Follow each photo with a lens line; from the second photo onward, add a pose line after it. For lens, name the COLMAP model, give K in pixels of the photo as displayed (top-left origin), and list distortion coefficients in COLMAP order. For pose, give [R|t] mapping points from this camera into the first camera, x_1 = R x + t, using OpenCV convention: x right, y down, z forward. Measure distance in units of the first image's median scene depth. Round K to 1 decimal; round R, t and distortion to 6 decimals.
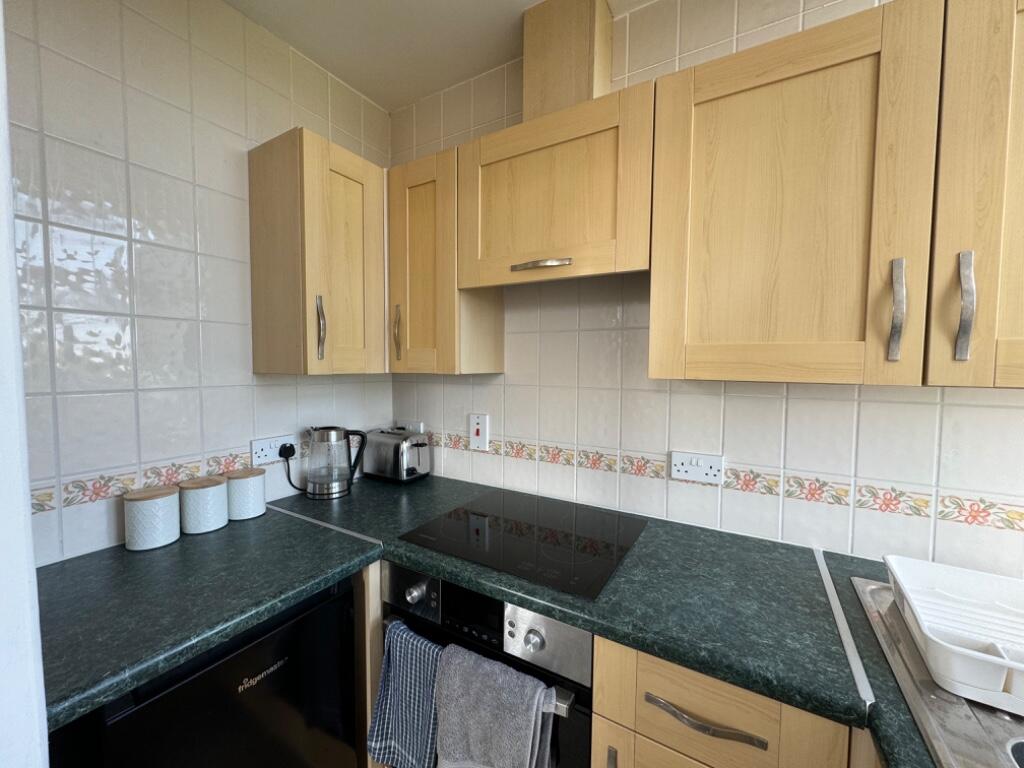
lens RADIAL K [[406.8, 0, 519.5], [0, 406.8, 385.9], [0, 0, 1]] dist [-0.000919, -0.000599]
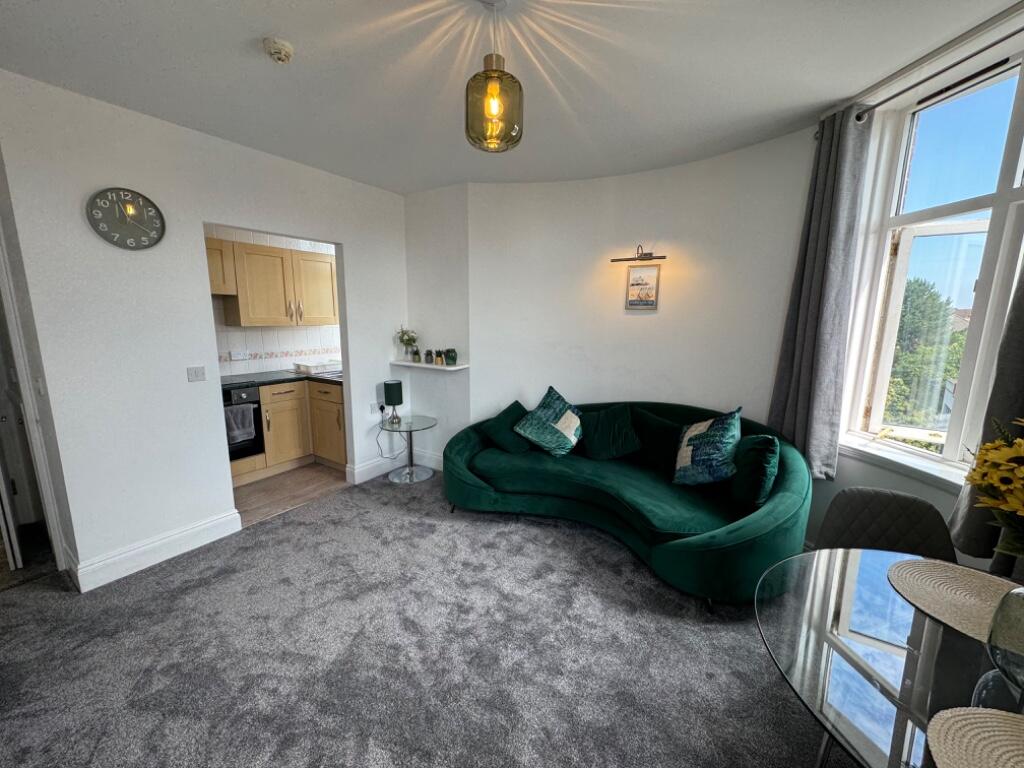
lens RADIAL K [[406.8, 0, 516.8], [0, 406.8, 383.8], [0, 0, 1]] dist [-0.000919, -0.000599]
pose [[0.052290, -0.182756, 0.981767, -2.702707], [0.035749, 0.982824, 0.181049, -0.075613], [-0.997992, 0.025630, 0.057925, -1.377553]]
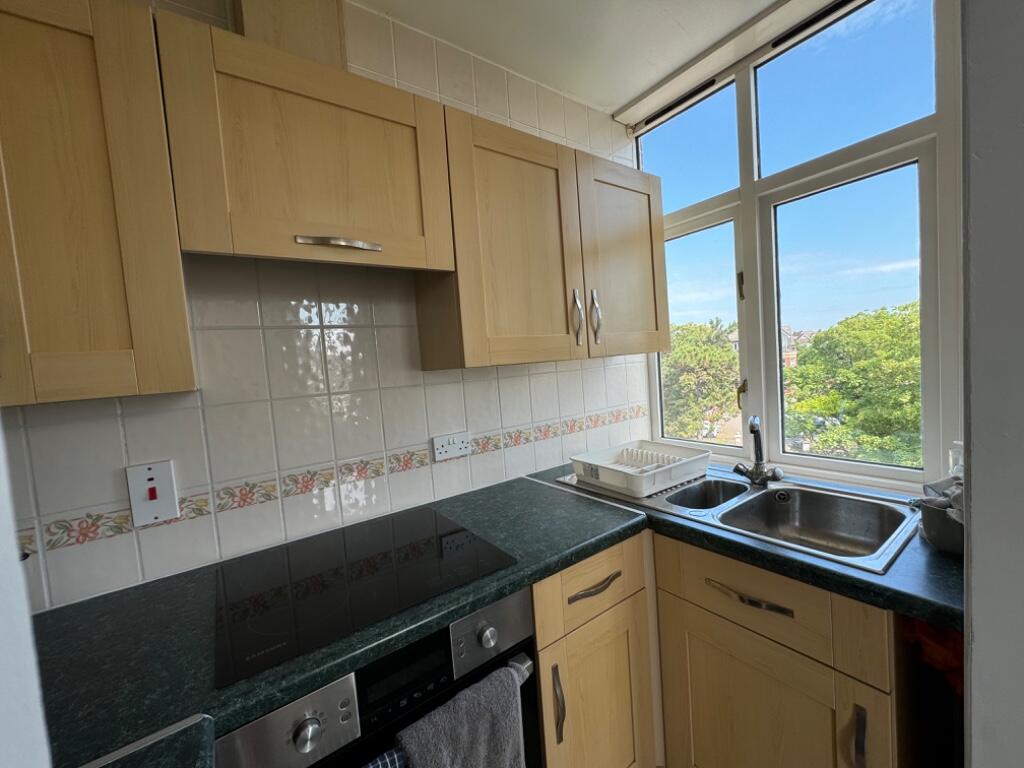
lens RADIAL K [[406.8, 0, 517.4], [0, 406.8, 384.3], [0, 0, 1]] dist [-0.000919, -0.000599]
pose [[0.396162, -0.099677, 0.912754, -0.573379], [0.118697, 0.991308, 0.056737, -0.020138], [-0.910476, 0.085864, 0.404550, 0.356094]]
